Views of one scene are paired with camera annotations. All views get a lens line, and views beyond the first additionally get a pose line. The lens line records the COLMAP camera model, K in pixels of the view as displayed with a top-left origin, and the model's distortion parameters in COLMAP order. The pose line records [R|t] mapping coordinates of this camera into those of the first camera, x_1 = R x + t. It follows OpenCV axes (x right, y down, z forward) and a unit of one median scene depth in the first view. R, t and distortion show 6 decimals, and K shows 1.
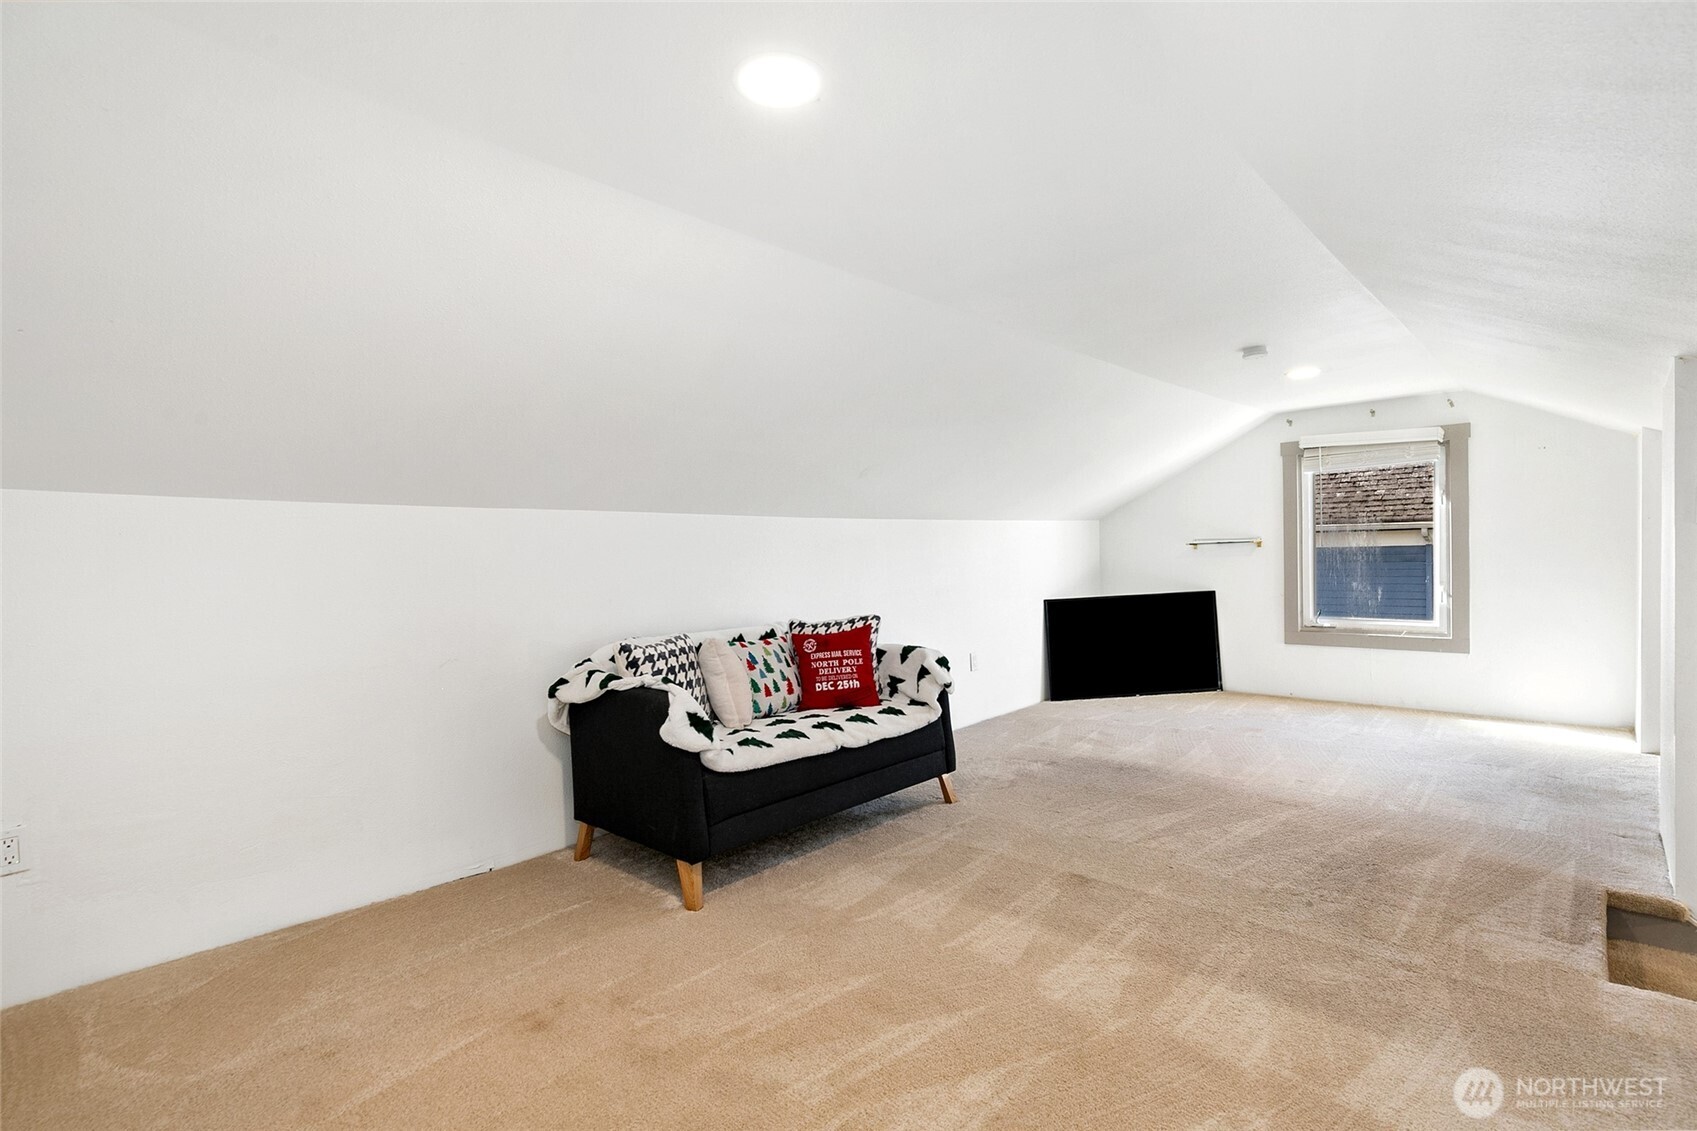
lens RADIAL K [[796.0, 0, 865.7], [0, 796.0, 574.2], [0, 0, 1]] dist [-0.011546, -0.000388]
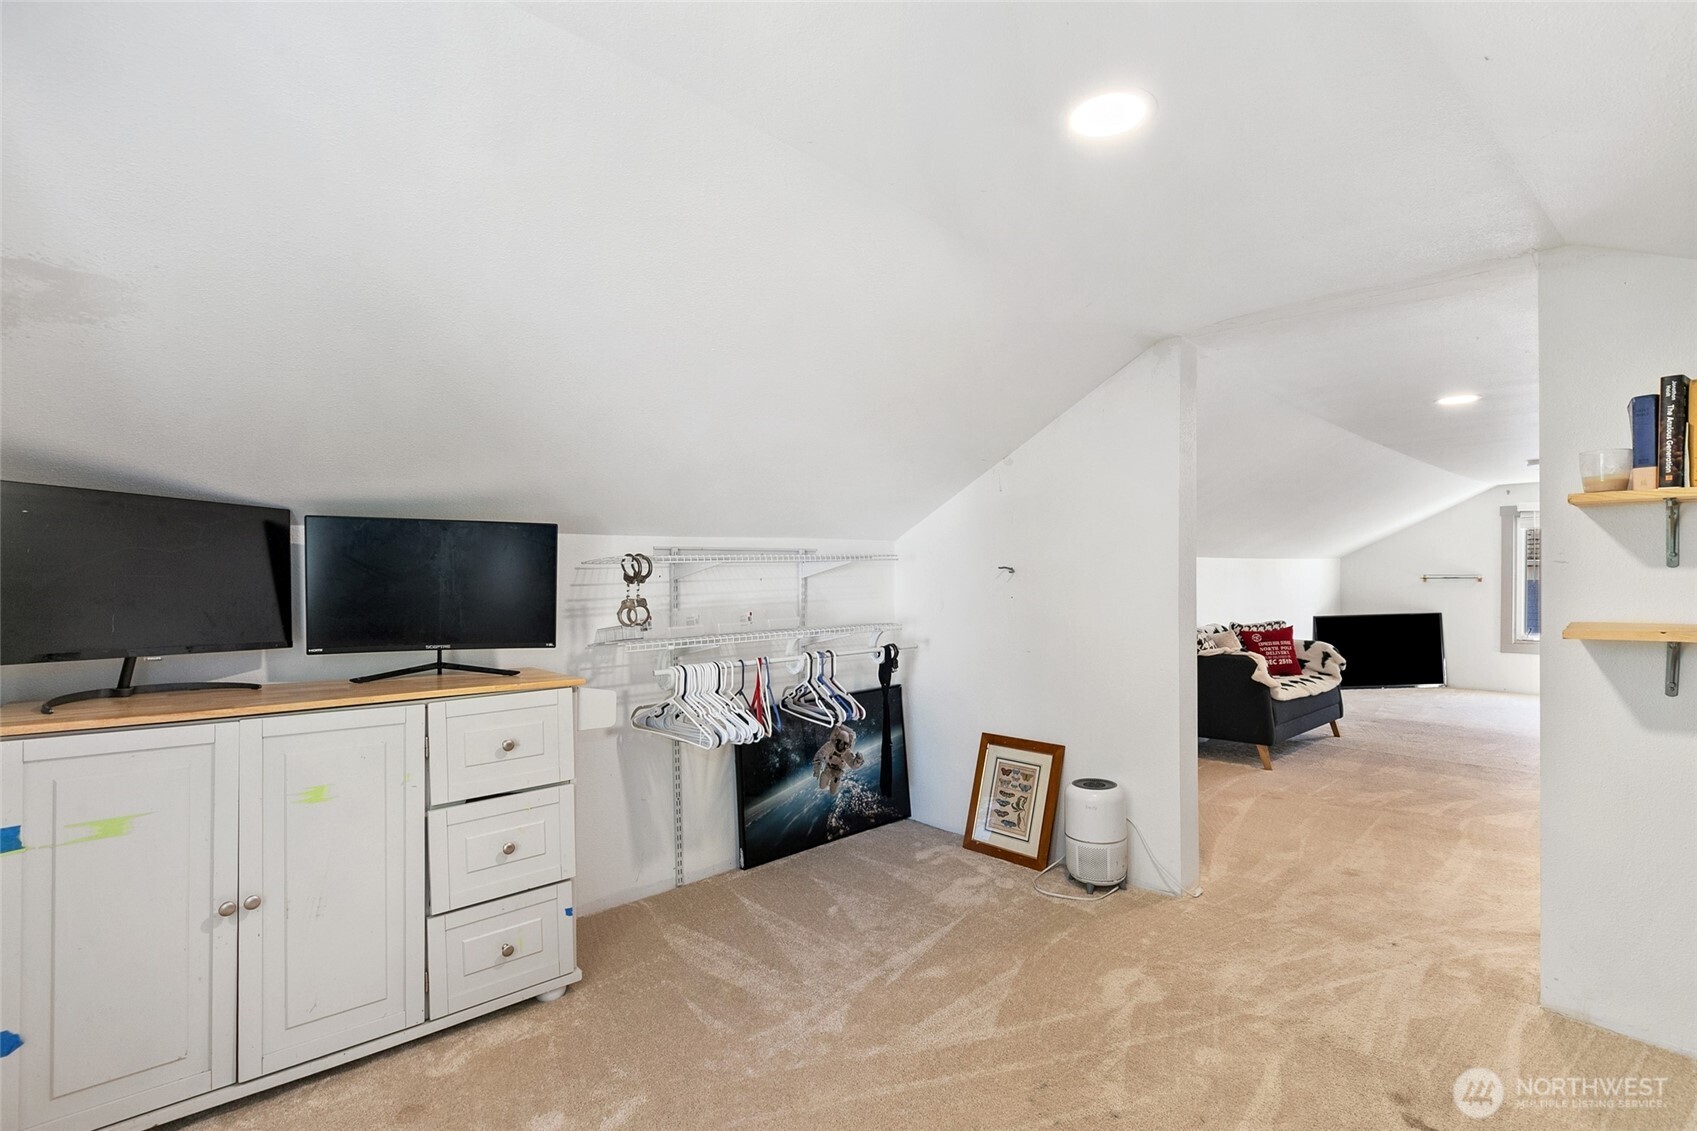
lens RADIAL K [[796.0, 0, 852.6], [0, 796.0, 579.5], [0, 0, 1]] dist [-0.011546, -0.000388]
pose [[0.997406, 0.022110, -0.068497, -0.804231], [-0.023202, 0.999615, -0.015190, 0.013250], [0.068134, 0.016739, 0.997536, -0.708945]]
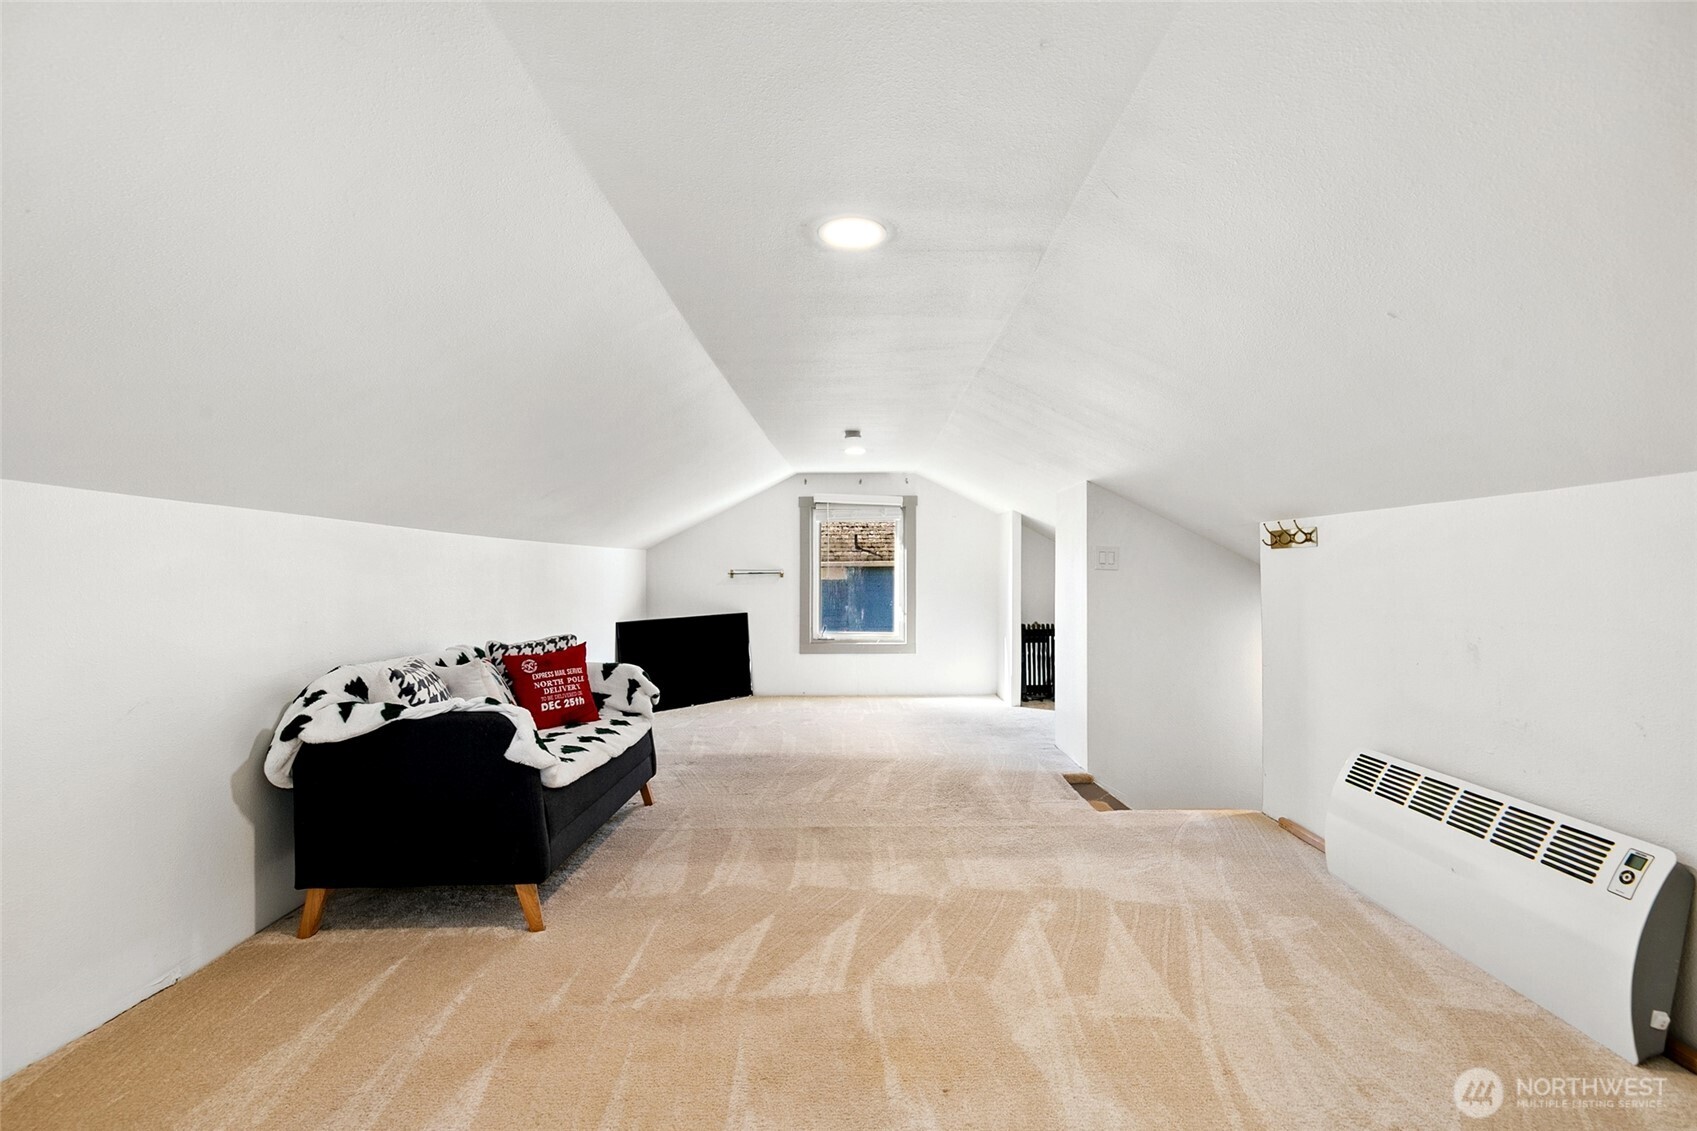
lens RADIAL K [[796.0, 0, 861.2], [0, 796.0, 574.0], [0, 0, 1]] dist [-0.011546, -0.000388]
pose [[0.727729, 0.025593, 0.685387, -0.452887], [0.000274, 0.999293, -0.037606, 0.012708], [-0.685864, 0.027554, 0.727208, -0.002084]]
